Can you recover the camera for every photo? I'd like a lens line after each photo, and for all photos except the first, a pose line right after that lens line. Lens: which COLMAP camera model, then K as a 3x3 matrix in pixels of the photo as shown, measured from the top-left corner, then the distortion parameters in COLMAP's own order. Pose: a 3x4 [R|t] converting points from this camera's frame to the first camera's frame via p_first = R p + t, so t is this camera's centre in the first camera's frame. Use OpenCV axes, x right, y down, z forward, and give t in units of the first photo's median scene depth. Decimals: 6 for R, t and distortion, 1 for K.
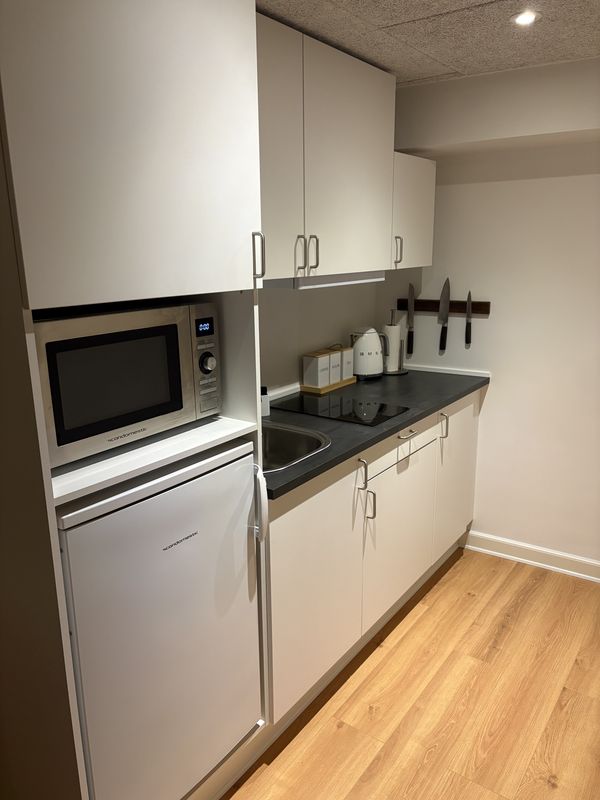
lens RADIAL K [[602.5, 0, 301.5], [0, 602.5, 400.4], [0, 0, 1]] dist [0.048632, -0.039454]
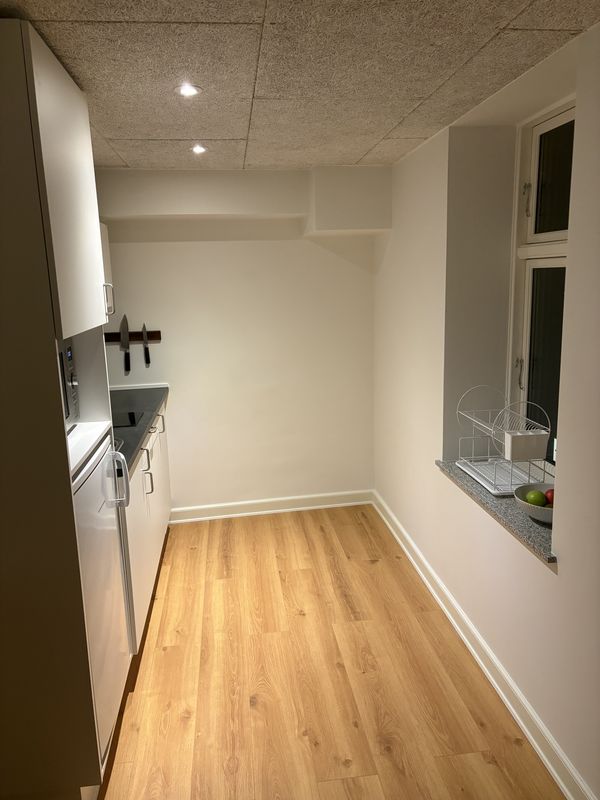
lens RADIAL K [[602.5, 0, 299.0], [0, 602.5, 394.7], [0, 0, 1]] dist [0.048632, -0.039454]
pose [[0.735755, -0.141065, 0.662394, -0.420733], [0.185730, 0.982596, 0.002957, 0.032530], [-0.651283, 0.120851, 0.749150, -0.200481]]
